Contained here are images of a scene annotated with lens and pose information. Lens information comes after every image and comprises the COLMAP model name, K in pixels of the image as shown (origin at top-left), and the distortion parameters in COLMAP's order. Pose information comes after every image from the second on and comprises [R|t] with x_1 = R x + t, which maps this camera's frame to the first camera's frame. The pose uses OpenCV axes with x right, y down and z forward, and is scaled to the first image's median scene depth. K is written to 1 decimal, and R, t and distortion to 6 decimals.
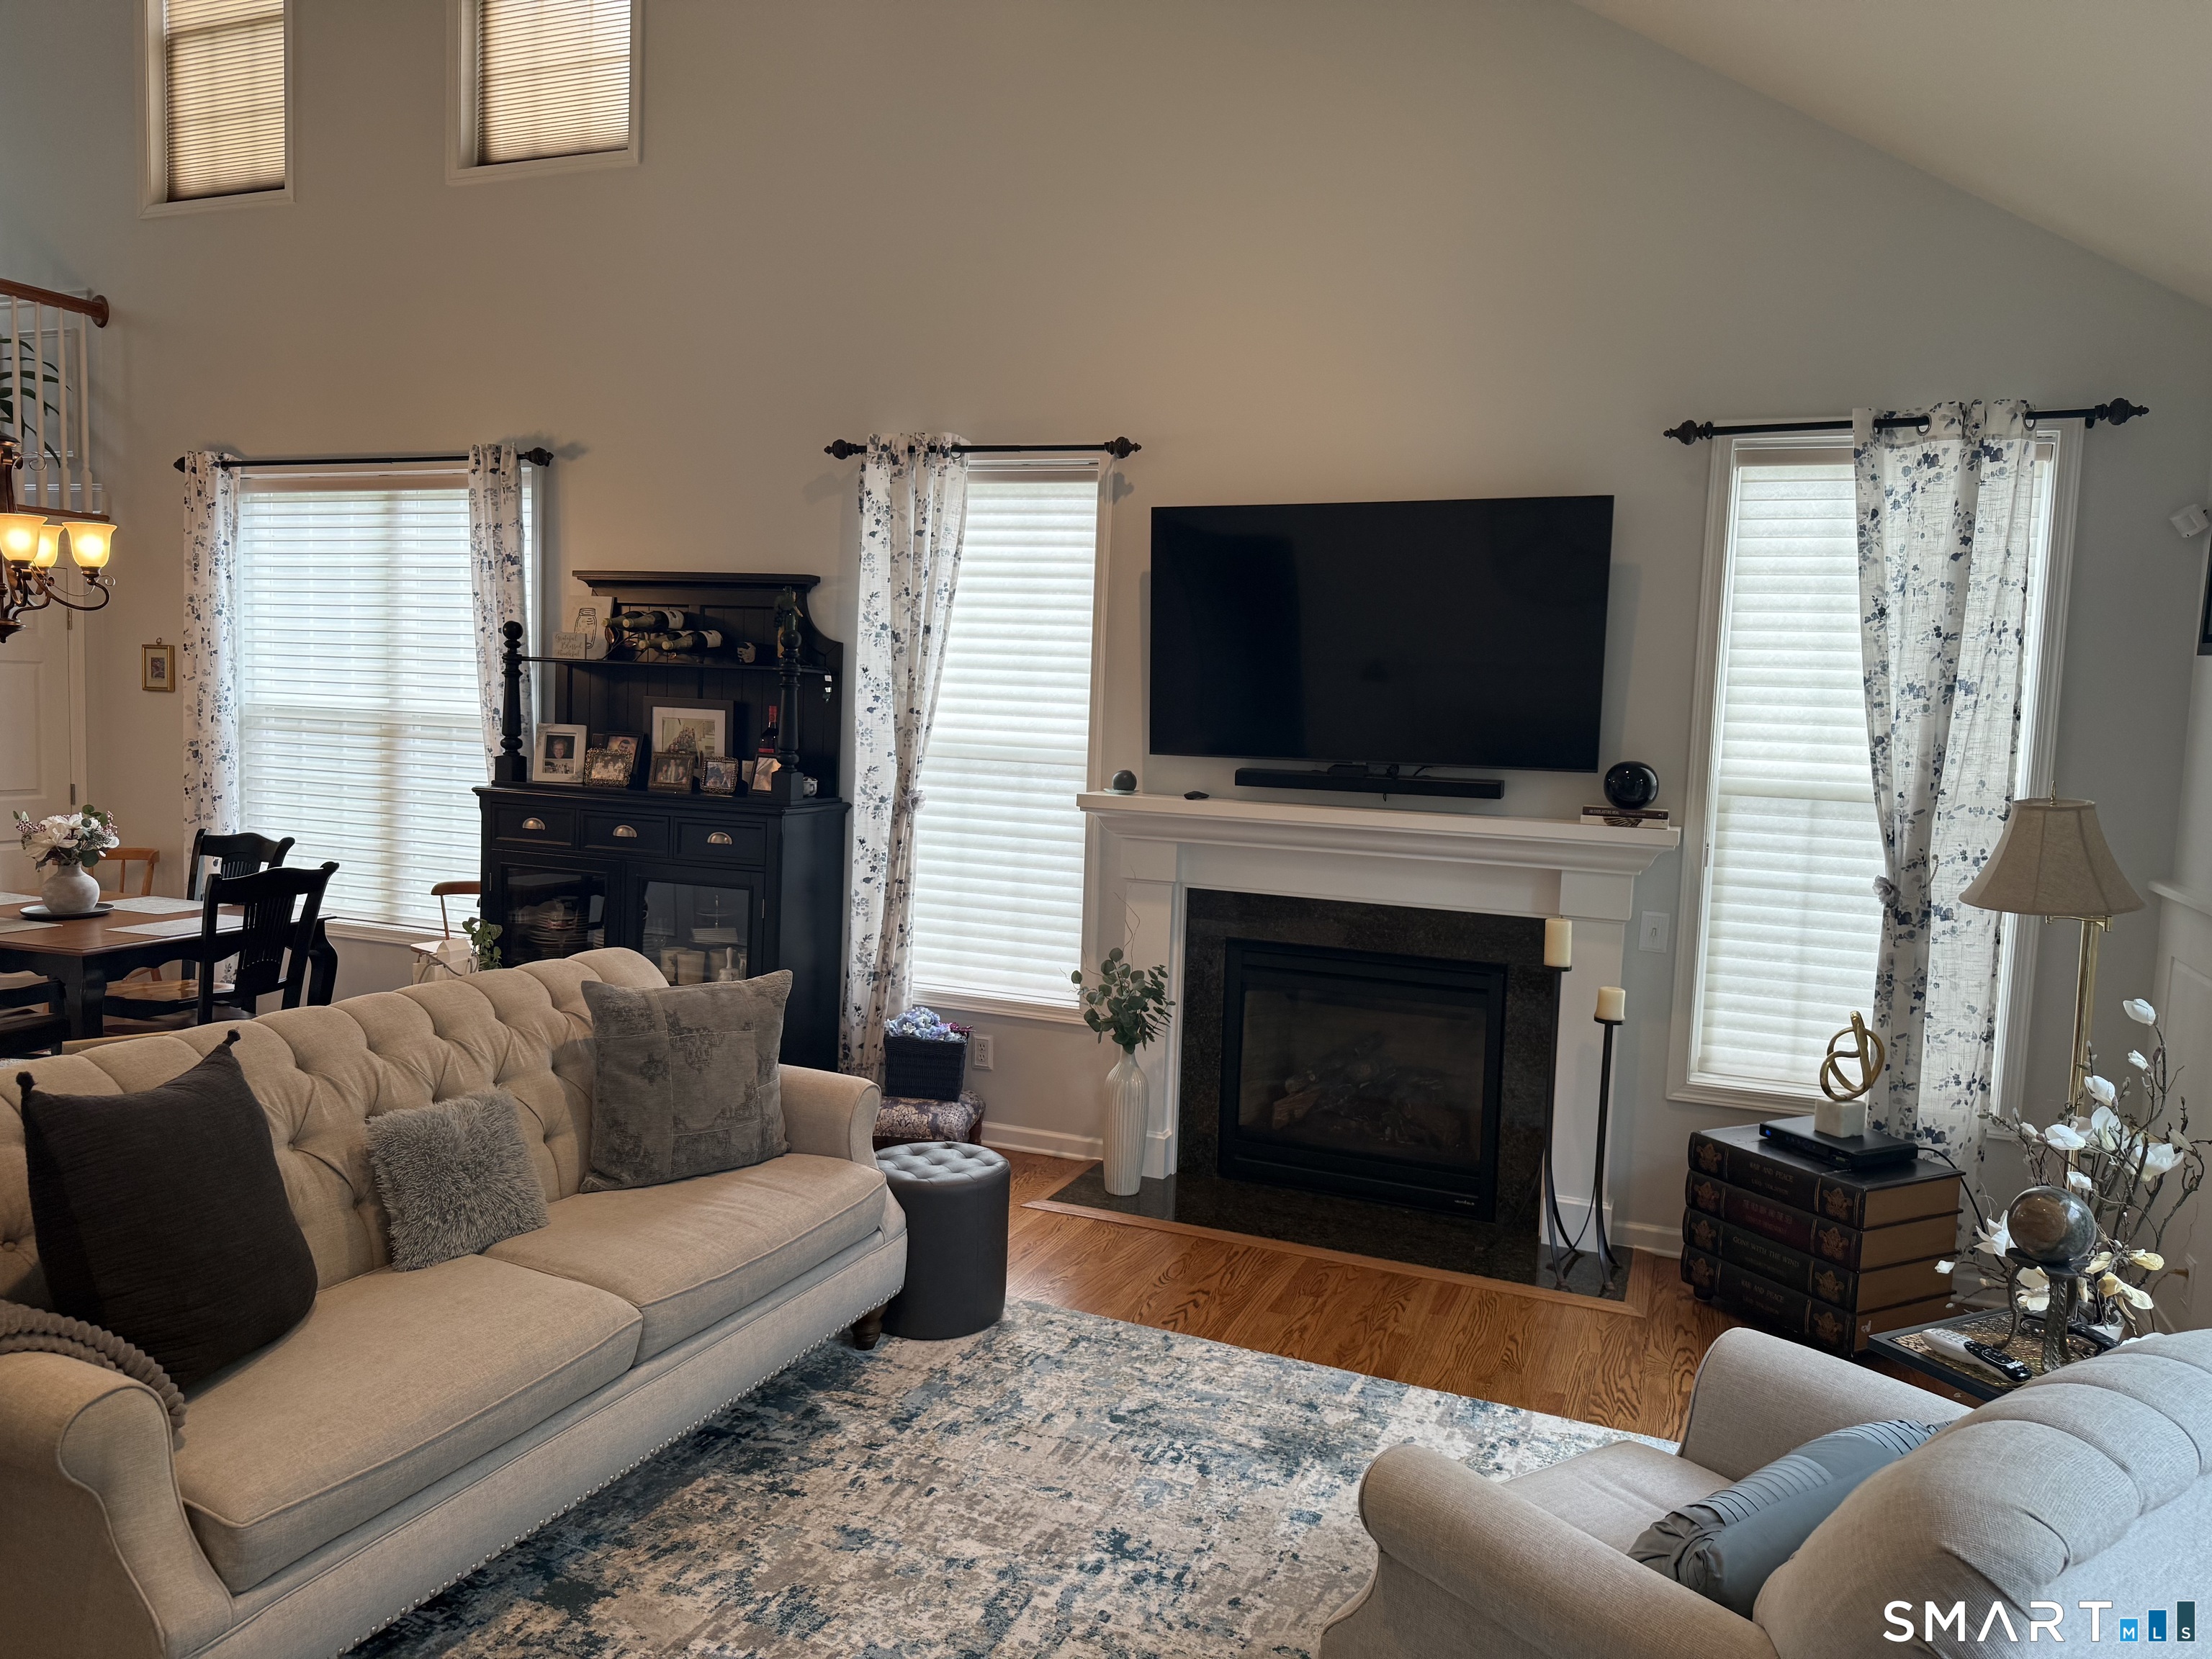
lens RADIAL K [[1548.6, 0, 1150.9], [0, 1548.6, 844.7], [0, 0, 1]] dist [0.066663, -0.071878]
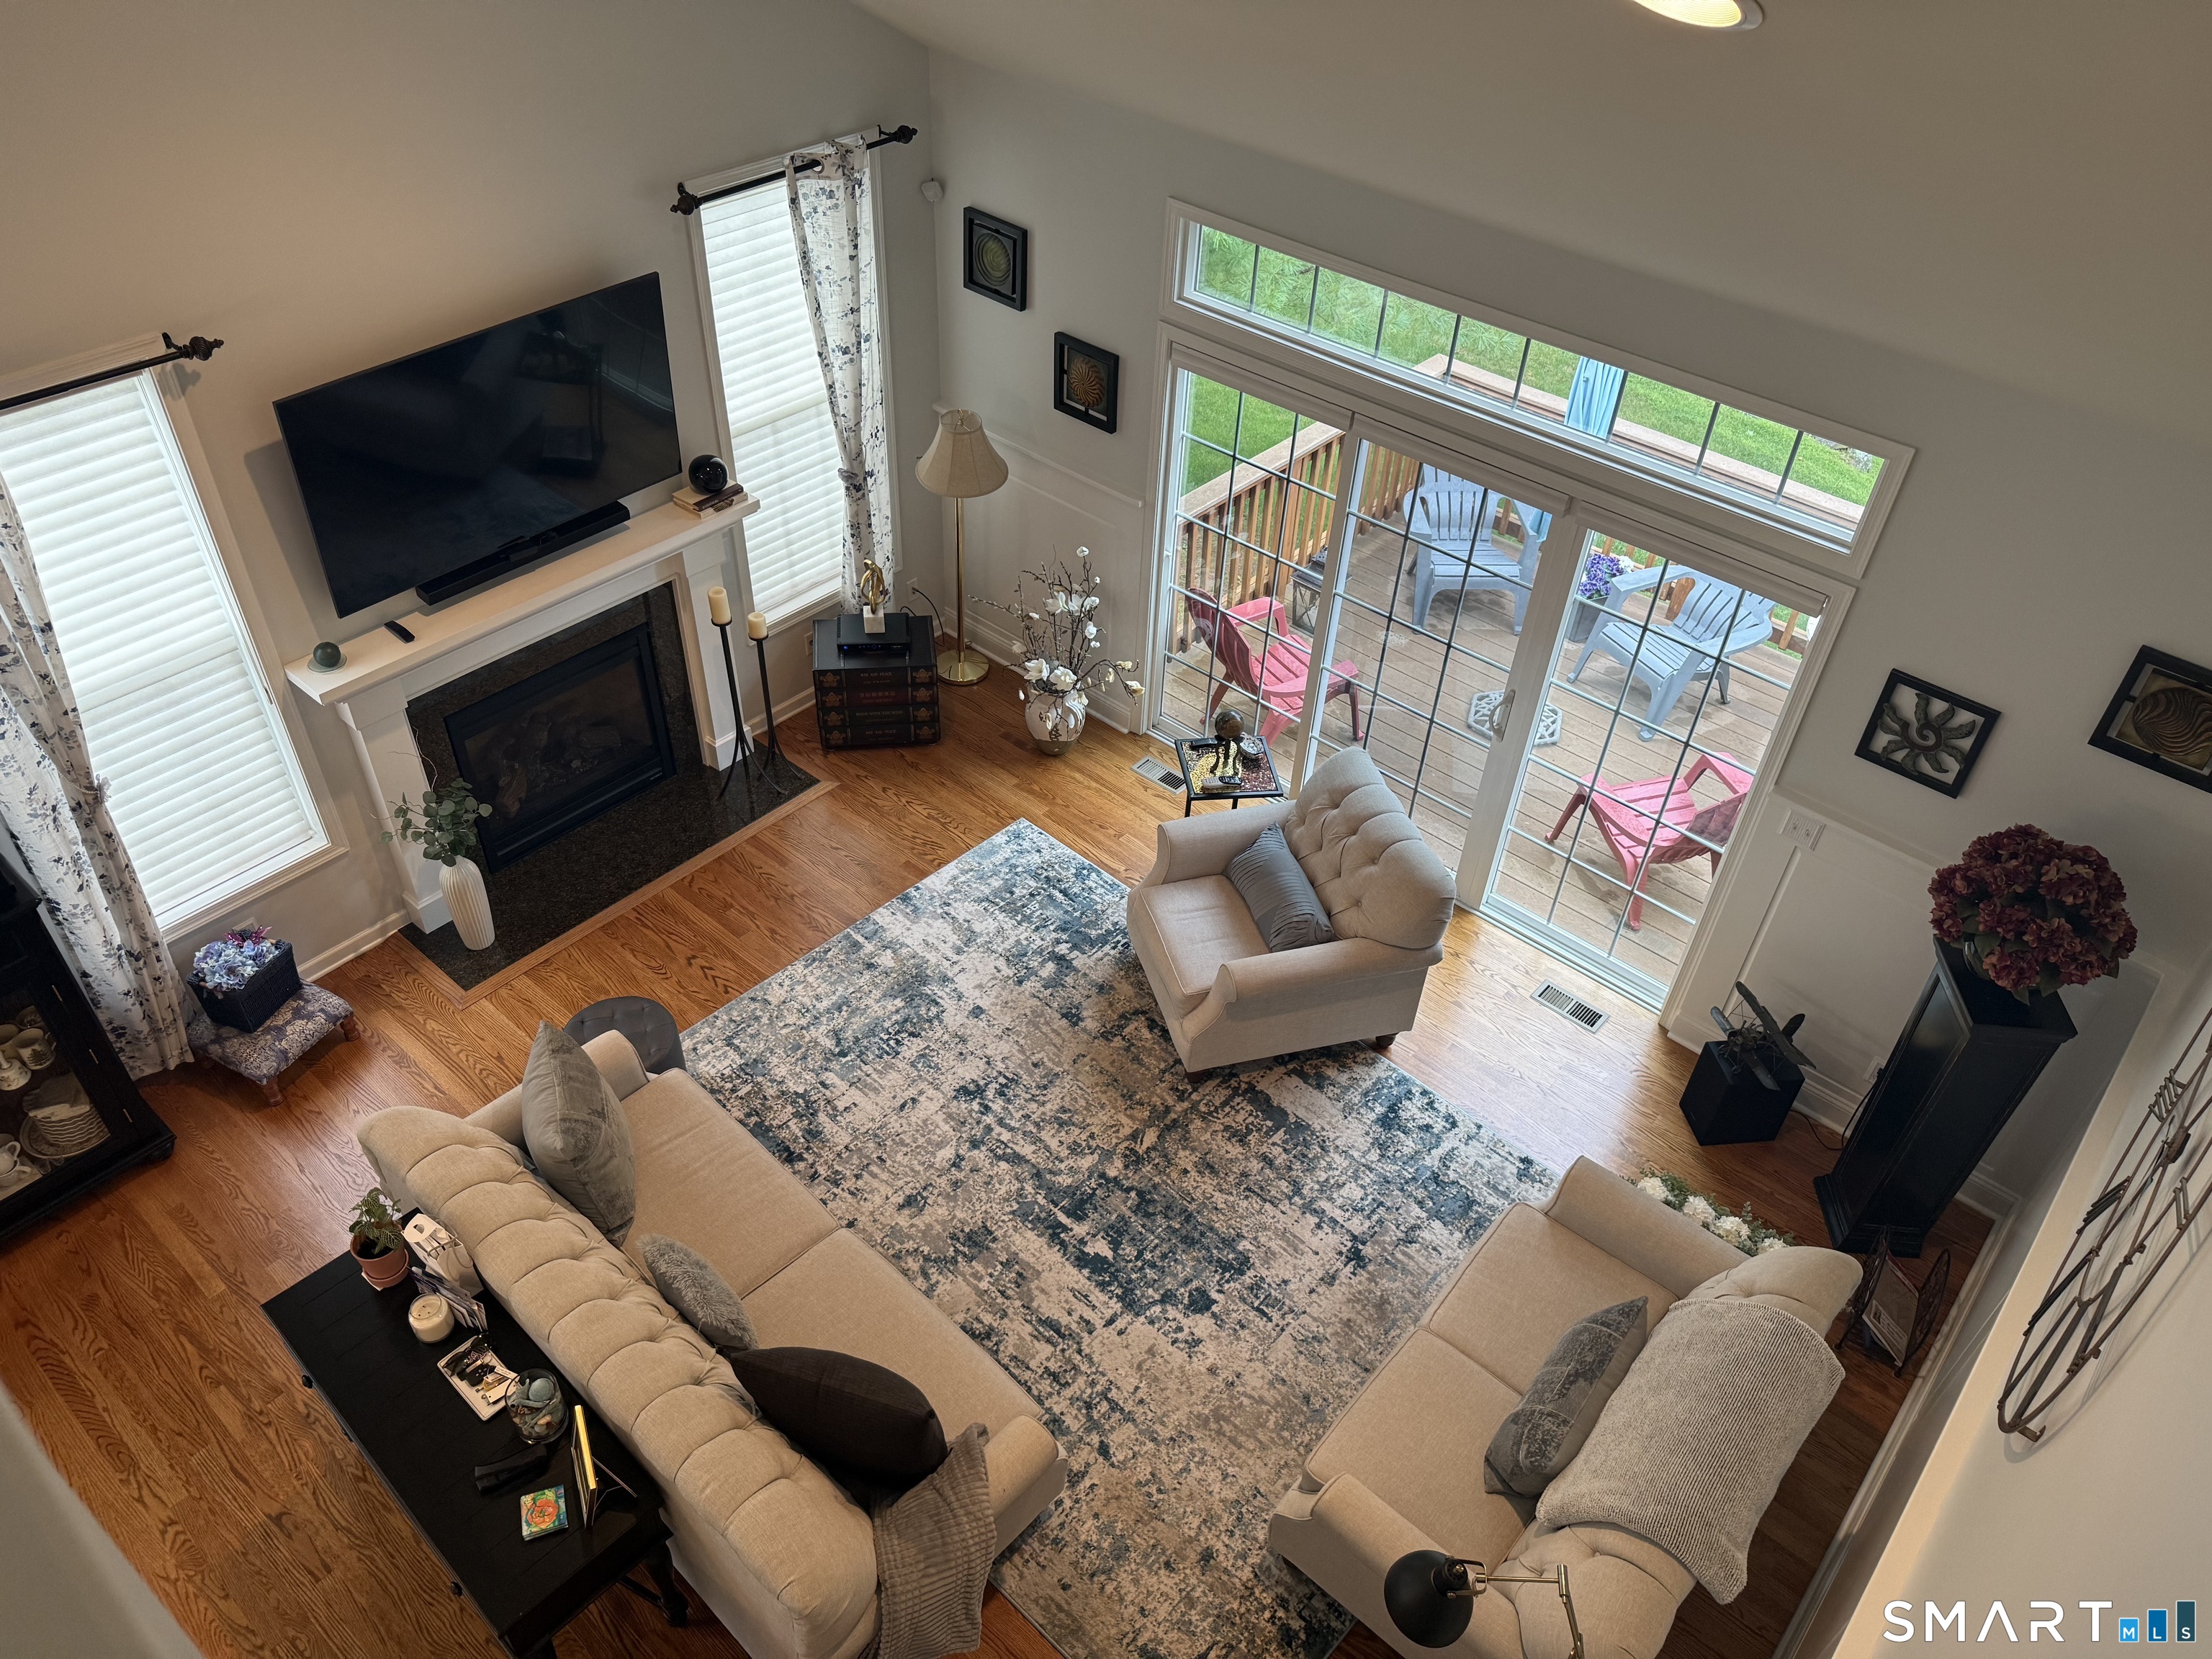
lens RADIAL K [[1548.6, 0, 1022.6], [0, 1548.6, 811.1], [0, 0, 1]] dist [0.066663, -0.071878]
pose [[0.360582, -0.629839, 0.687956, -0.582488], [0.078834, 0.755515, 0.650371, -0.556320], [-0.929390, -0.180277, 0.322078, 0.215170]]
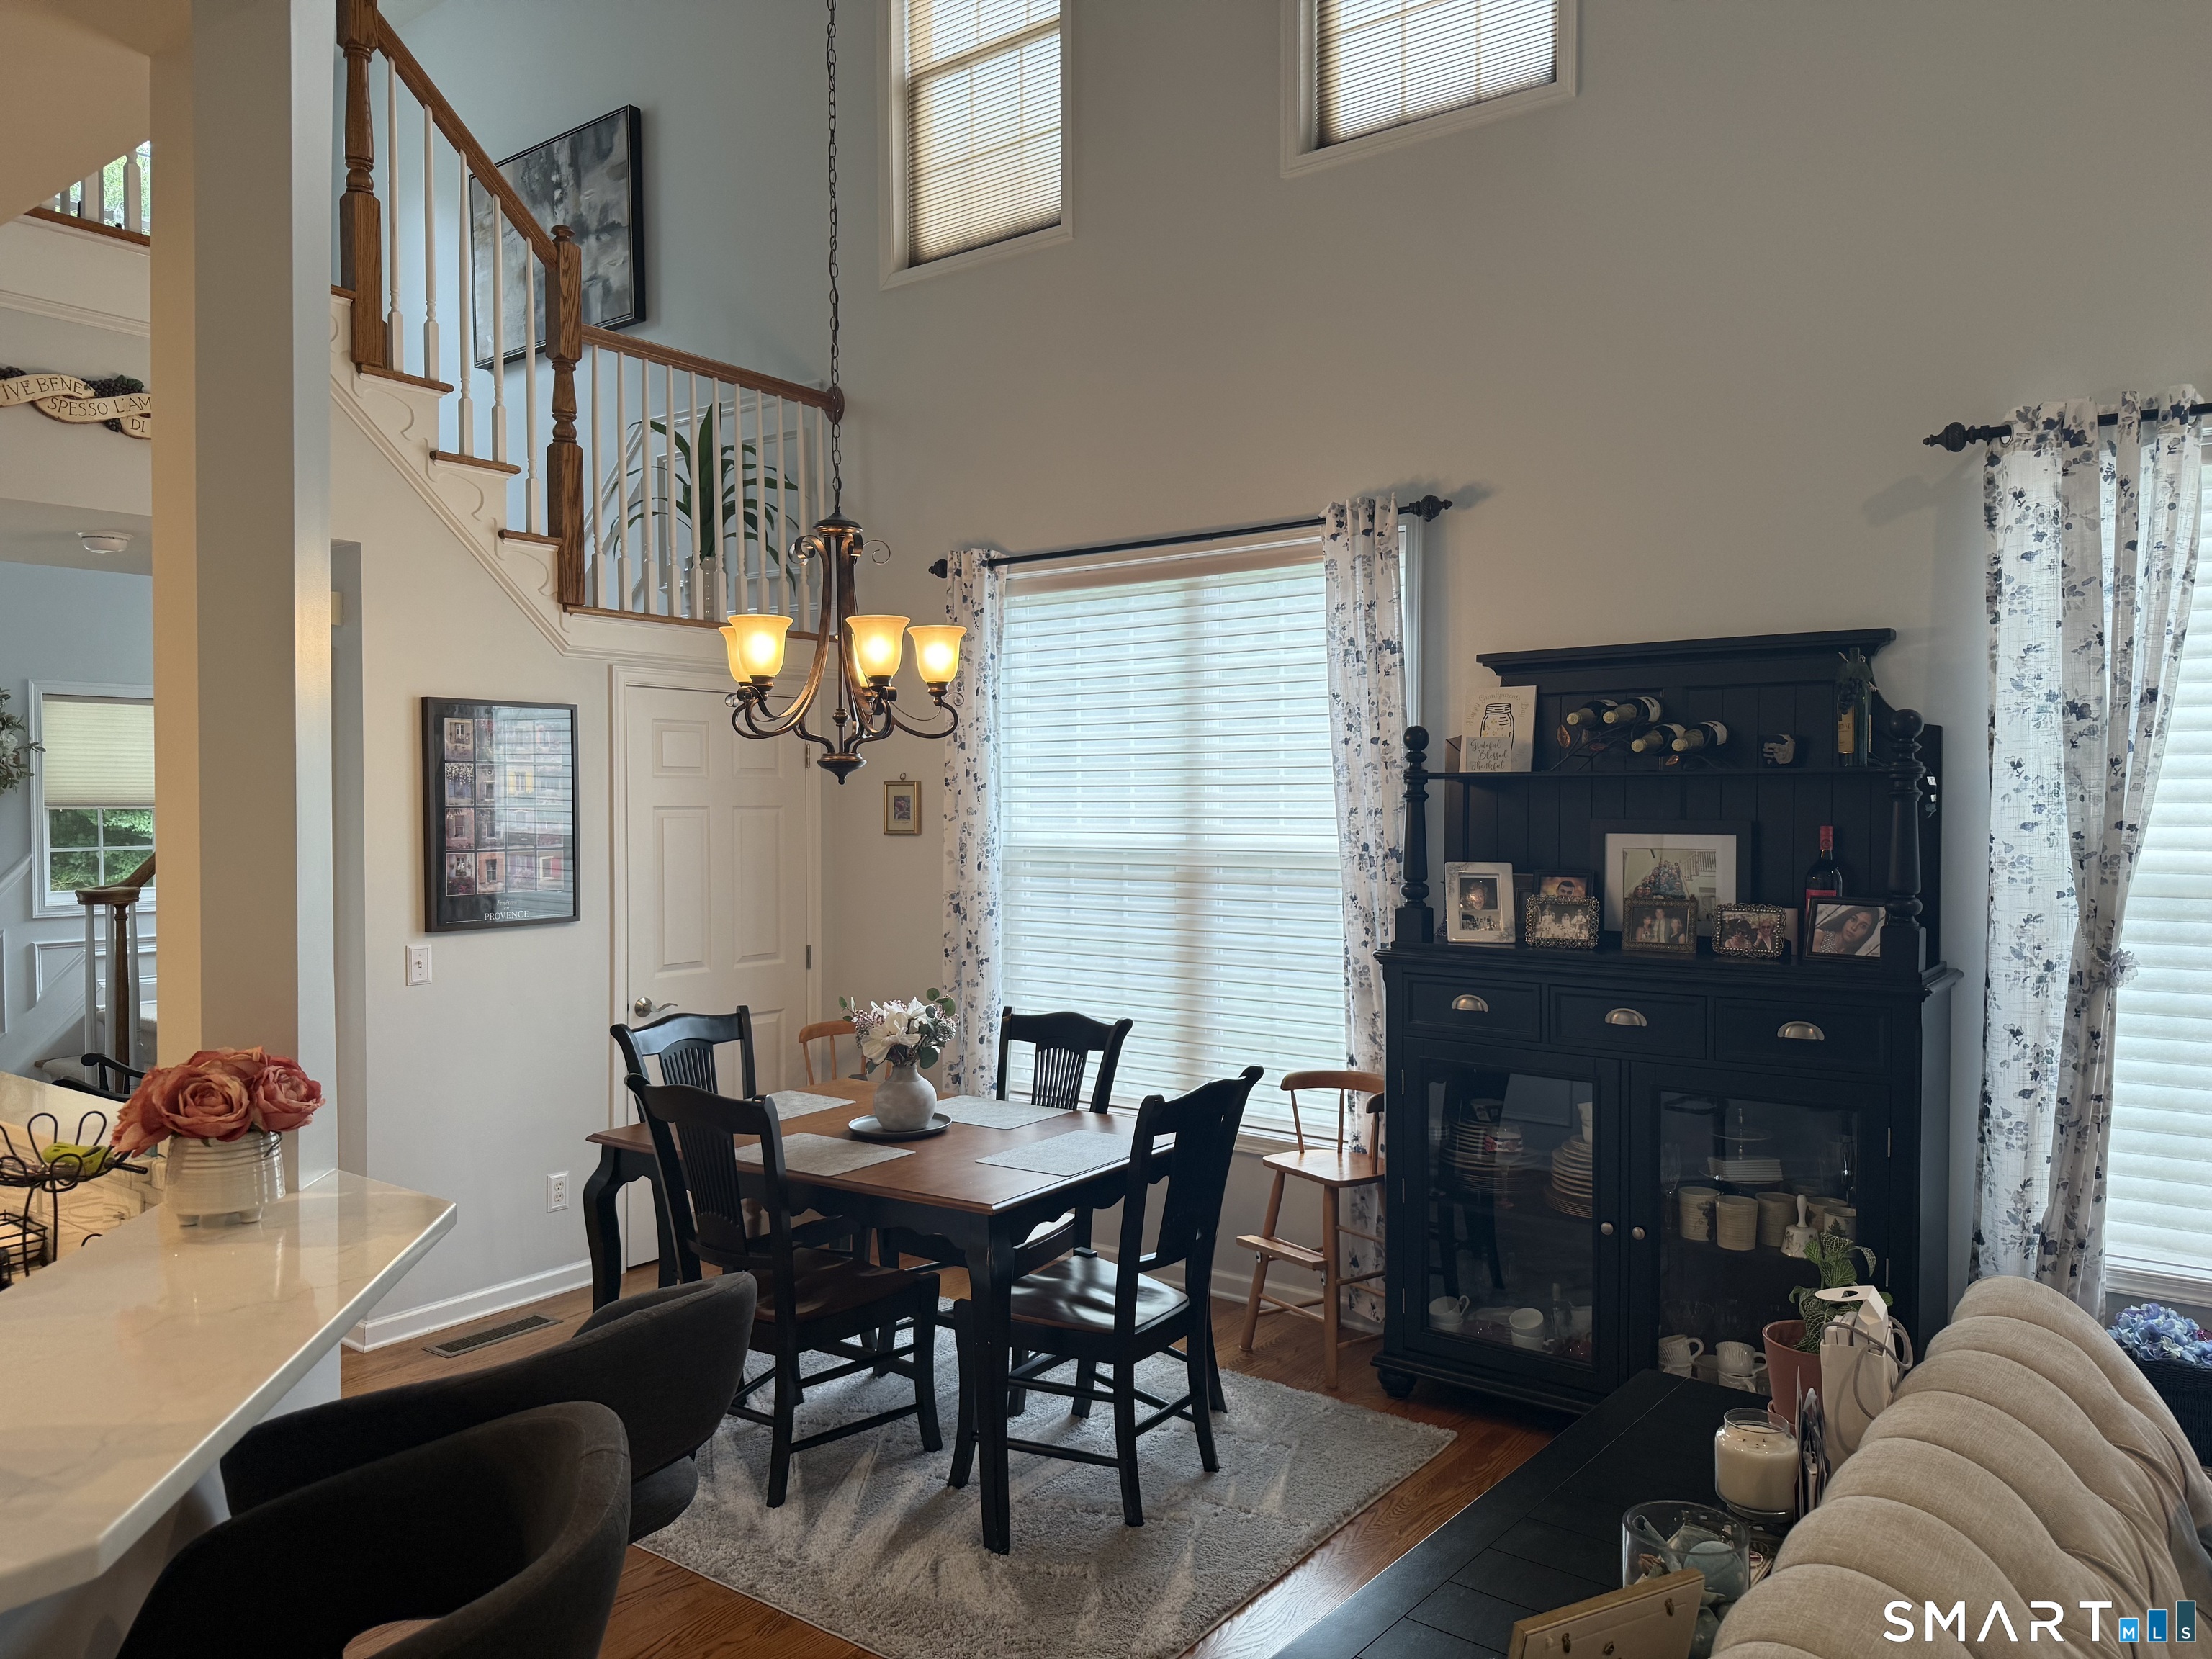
lens RADIAL K [[1548.6, 0, 1173.0], [0, 1548.6, 864.3], [0, 0, 1]] dist [0.066663, -0.071878]
pose [[0.968184, -0.029556, -0.248487, -0.360334], [0.015634, 0.998205, -0.057815, -0.039353], [0.249749, 0.052091, 0.966908, 0.283054]]
